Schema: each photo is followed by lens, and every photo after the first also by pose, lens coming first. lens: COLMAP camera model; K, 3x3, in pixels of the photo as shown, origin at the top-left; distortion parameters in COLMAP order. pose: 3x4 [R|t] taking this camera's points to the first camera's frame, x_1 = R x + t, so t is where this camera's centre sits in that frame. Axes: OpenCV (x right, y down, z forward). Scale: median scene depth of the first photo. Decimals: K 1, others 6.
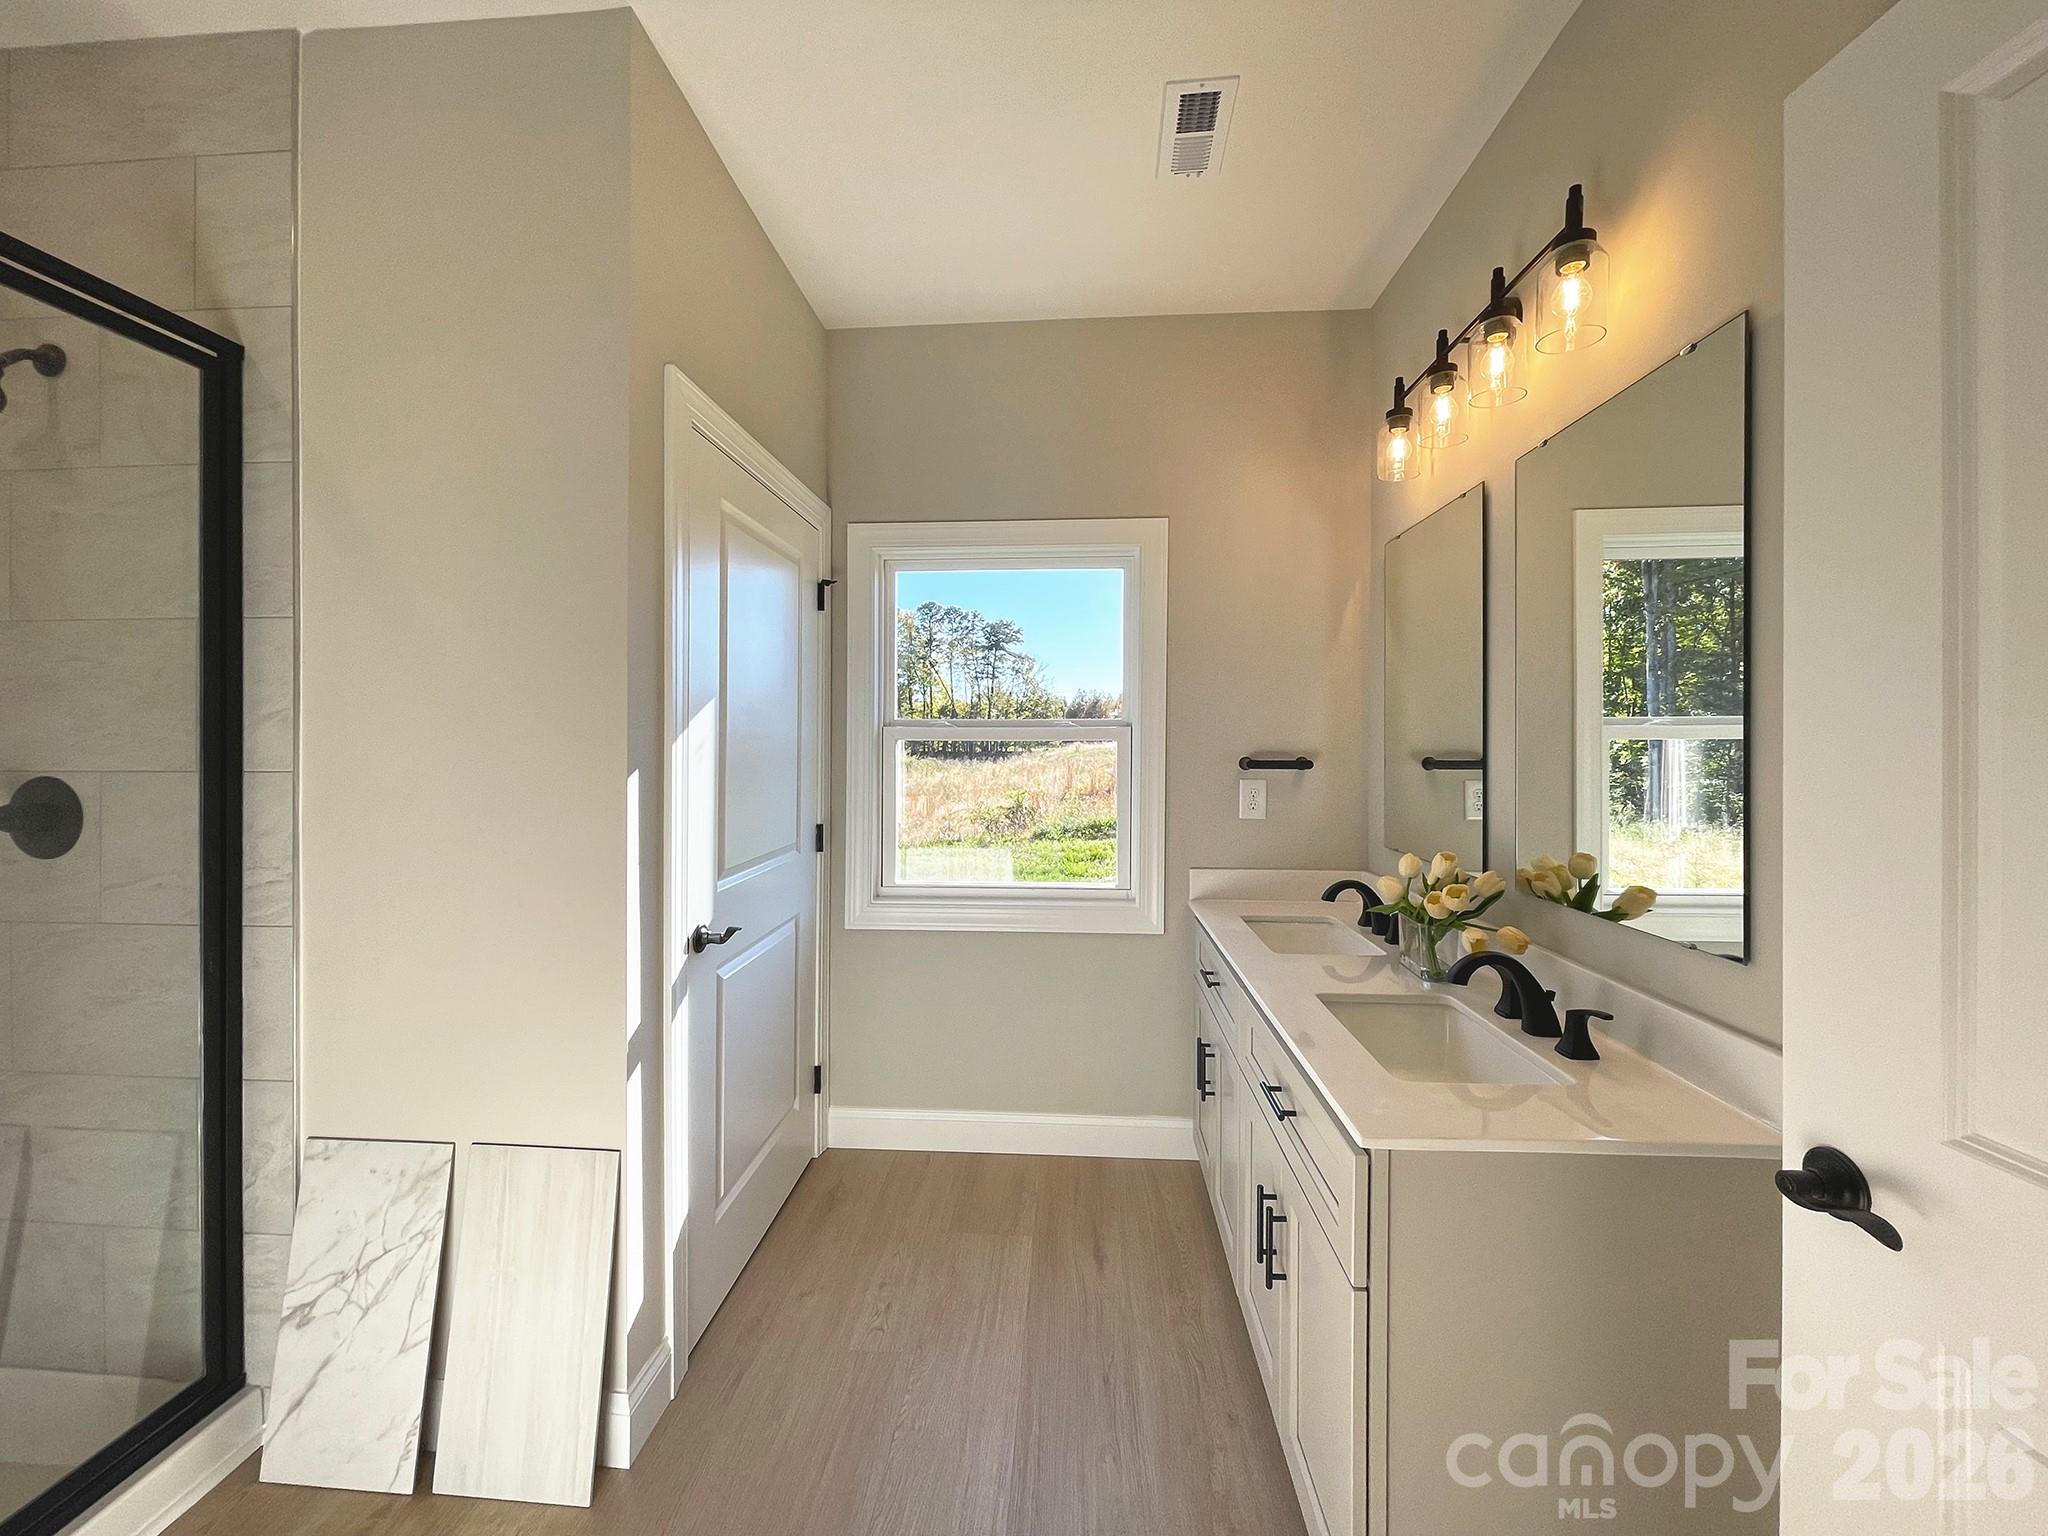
lens RADIAL K [[854.2, 0, 1056.0], [0, 854.2, 740.9], [0, 0, 1]] dist [0.000097, 0.004984]
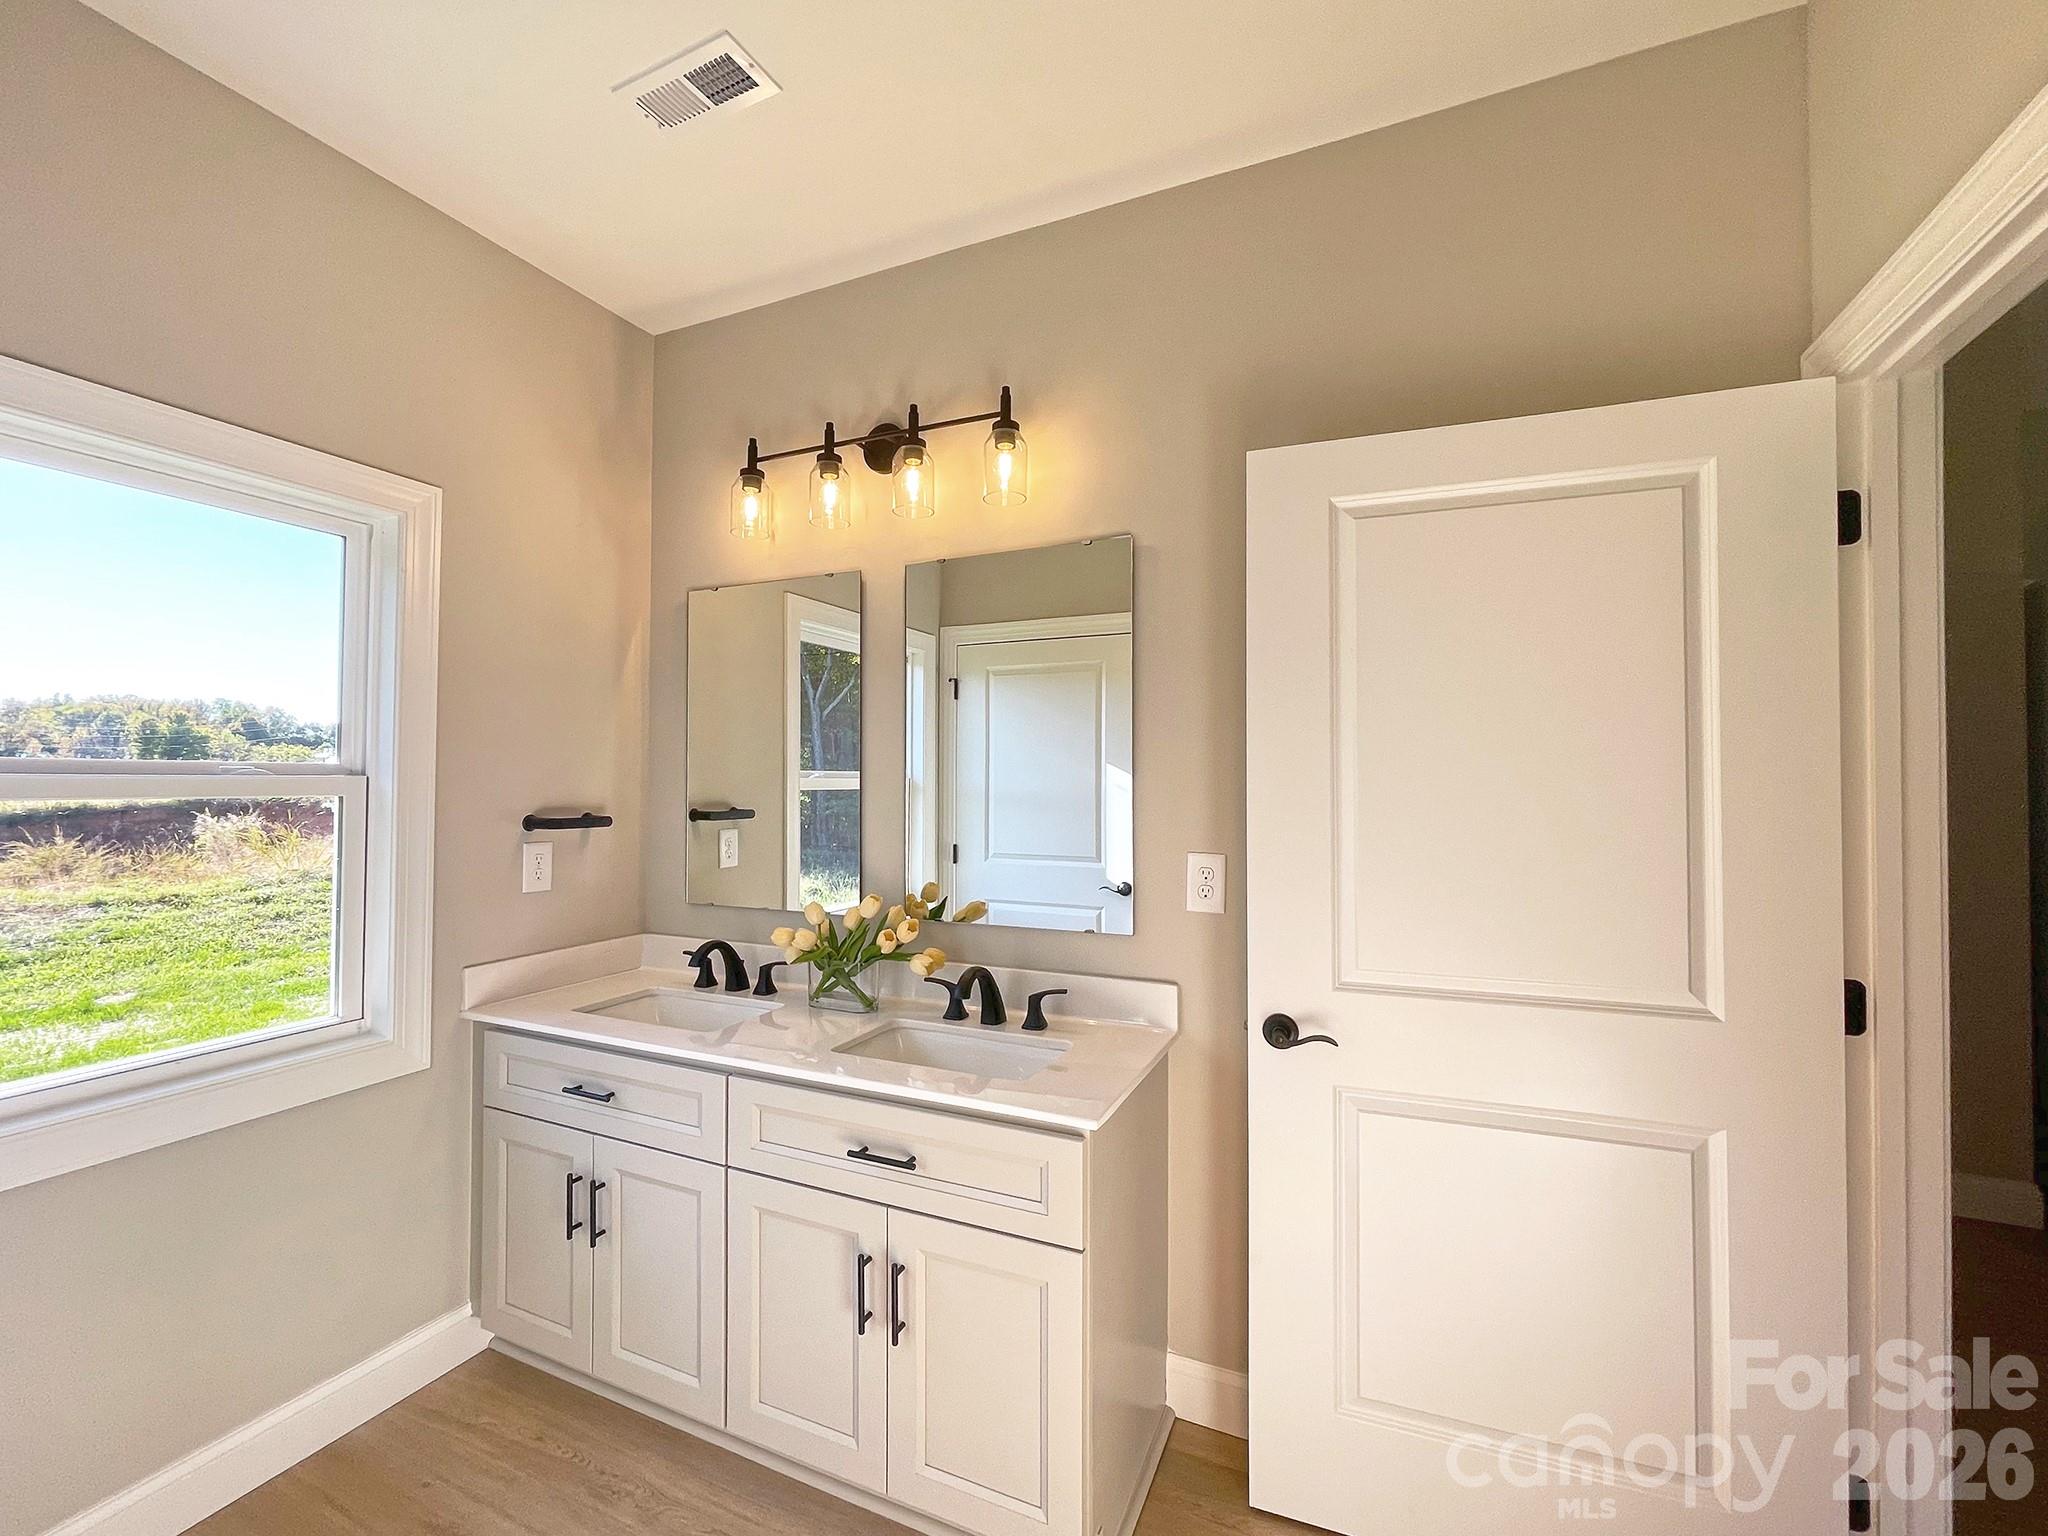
lens RADIAL K [[866.5, 0, 993.3], [0, 866.5, 764.8], [0, 0, 1]] dist [0.002398, 0.000300]
pose [[0.369414, 0.014298, 0.929155, -0.648726], [-0.000634, 0.999885, -0.015134, -0.028666], [-0.929265, 0.005001, 0.369381, 0.500605]]
